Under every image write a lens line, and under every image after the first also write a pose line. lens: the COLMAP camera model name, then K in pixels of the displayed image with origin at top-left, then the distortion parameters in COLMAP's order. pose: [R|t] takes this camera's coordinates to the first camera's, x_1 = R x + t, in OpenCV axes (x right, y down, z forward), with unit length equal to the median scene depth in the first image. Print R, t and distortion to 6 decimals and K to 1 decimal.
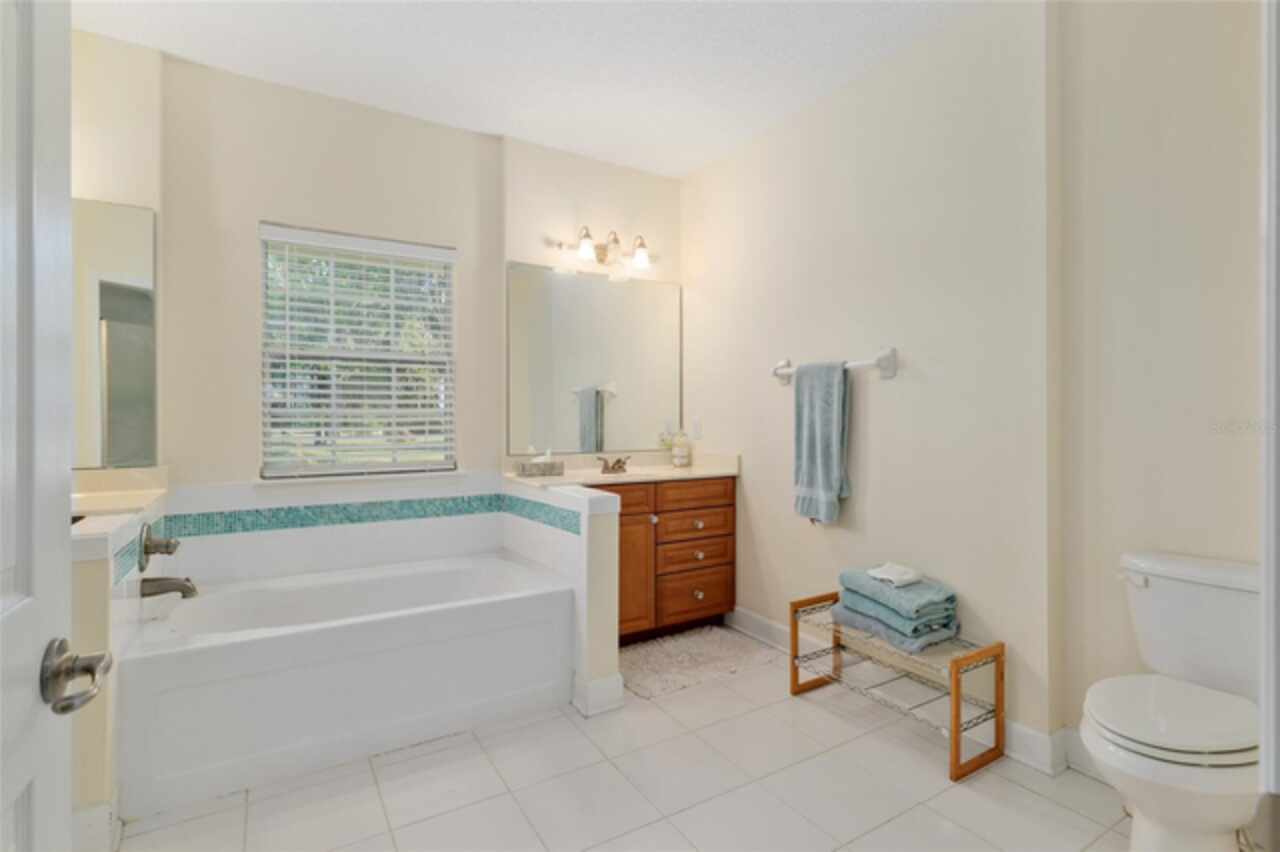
lens RADIAL K [[598.2, 0, 635.8], [0, 598.2, 420.4], [0, 0, 1]] dist [-0.001555, -0.001408]
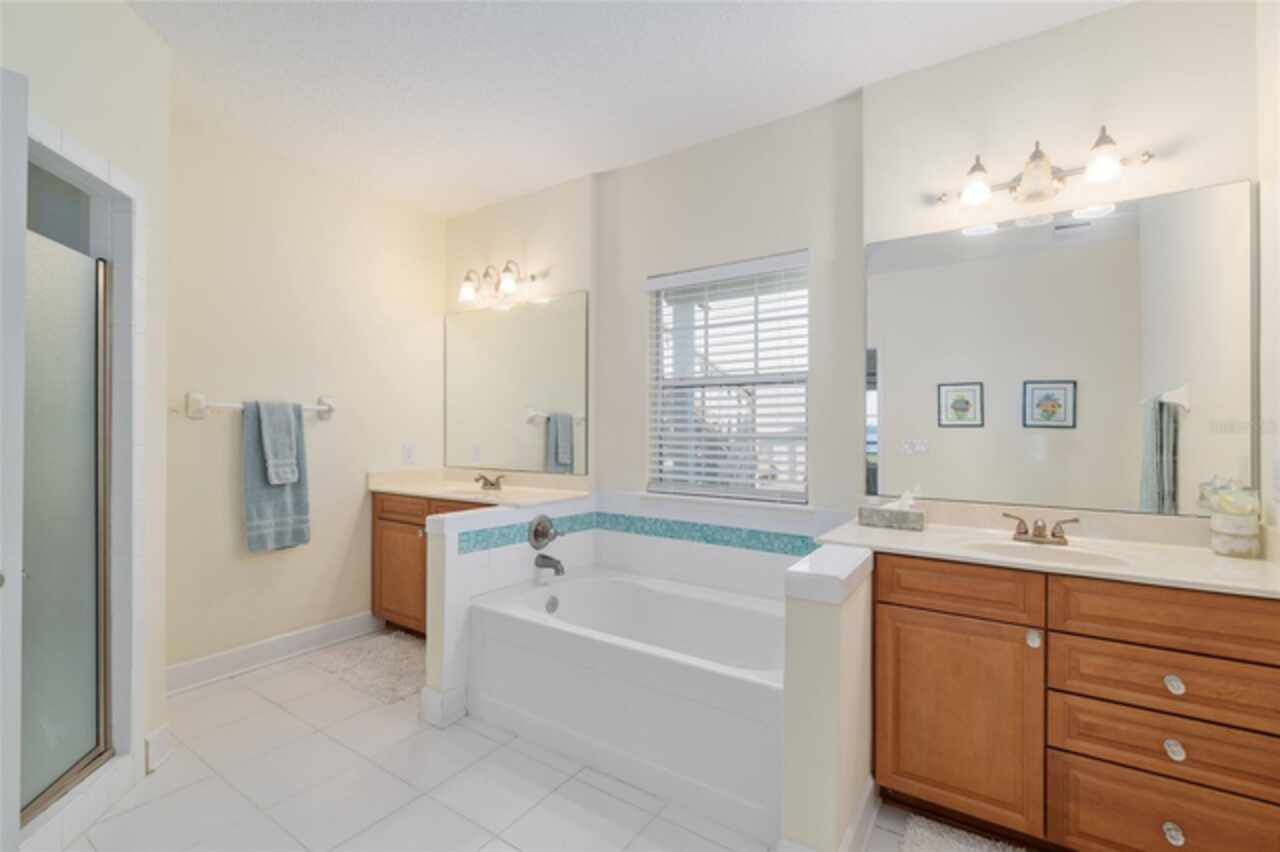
lens RADIAL K [[559.3, 0, 638.2], [0, 559.3, 427.4], [0, 0, 1]] dist [-0.006810, -0.000220]
pose [[0.422533, -0.000307, -0.906348, 0.343323], [-0.011831, 0.999913, -0.005854, -0.022176], [0.906271, 0.013197, 0.422492, 0.459505]]
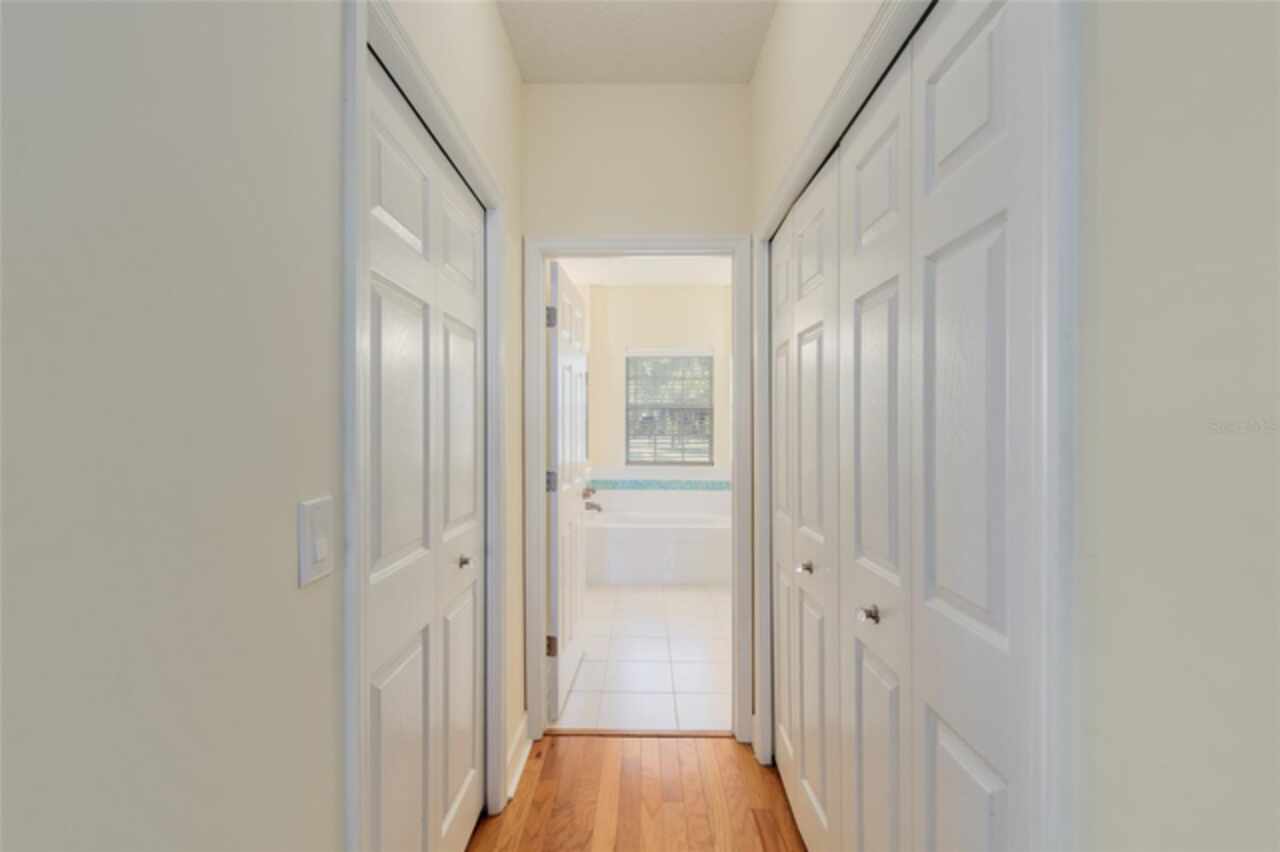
lens RADIAL K [[559.3, 0, 635.4], [0, 559.3, 427.2], [0, 0, 1]] dist [-0.006810, -0.000220]
pose [[0.853951, -0.002965, -0.520346, 0.437675], [-0.002752, 0.999944, -0.010214, -0.024750], [0.520347, 0.010155, 0.853895, -0.683209]]
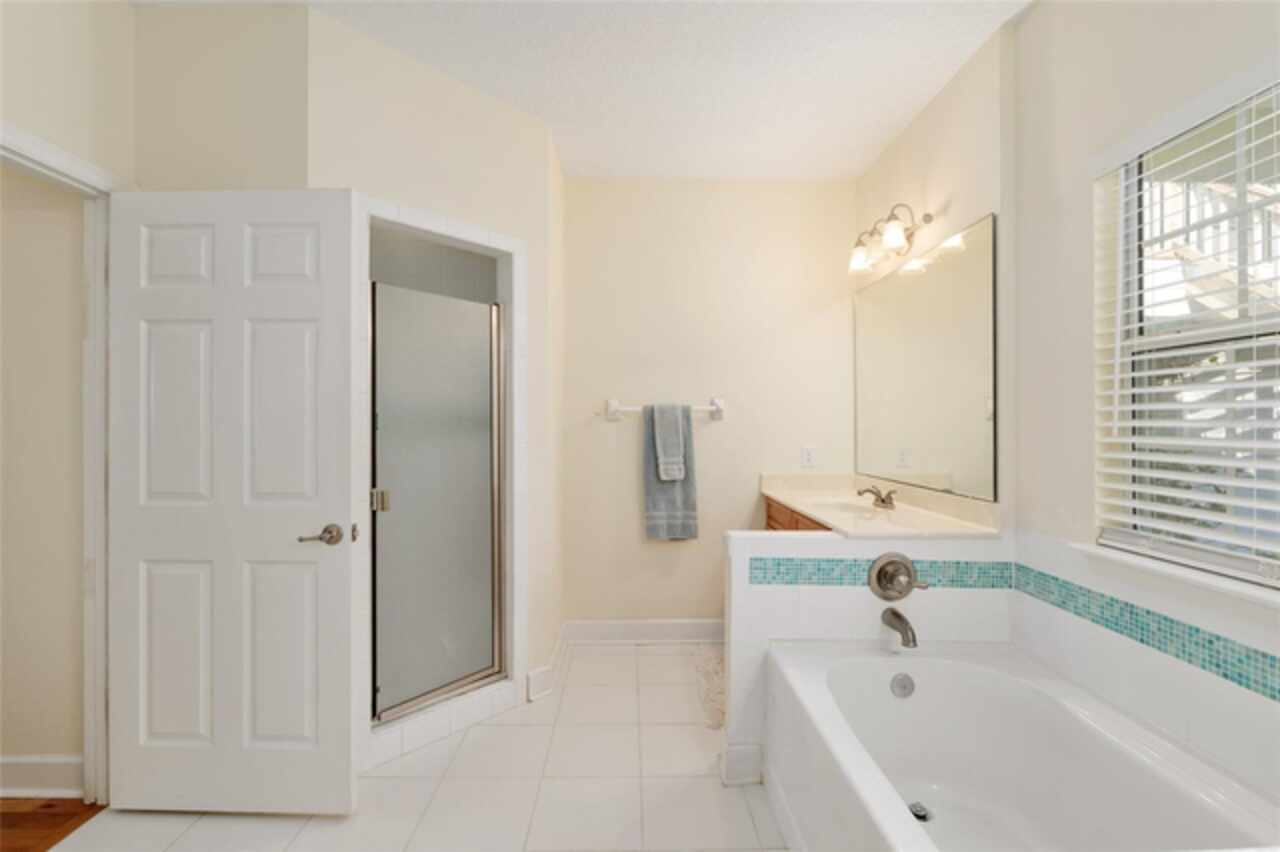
lens RADIAL K [[559.3, 0, 639.2], [0, 559.3, 425.8], [0, 0, 1]] dist [-0.006810, -0.000220]
pose [[-0.501972, 0.002487, -0.864880, 0.141178], [-0.005964, 0.999962, 0.006337, -0.031024], [0.864863, 0.008340, -0.501938, 0.785052]]
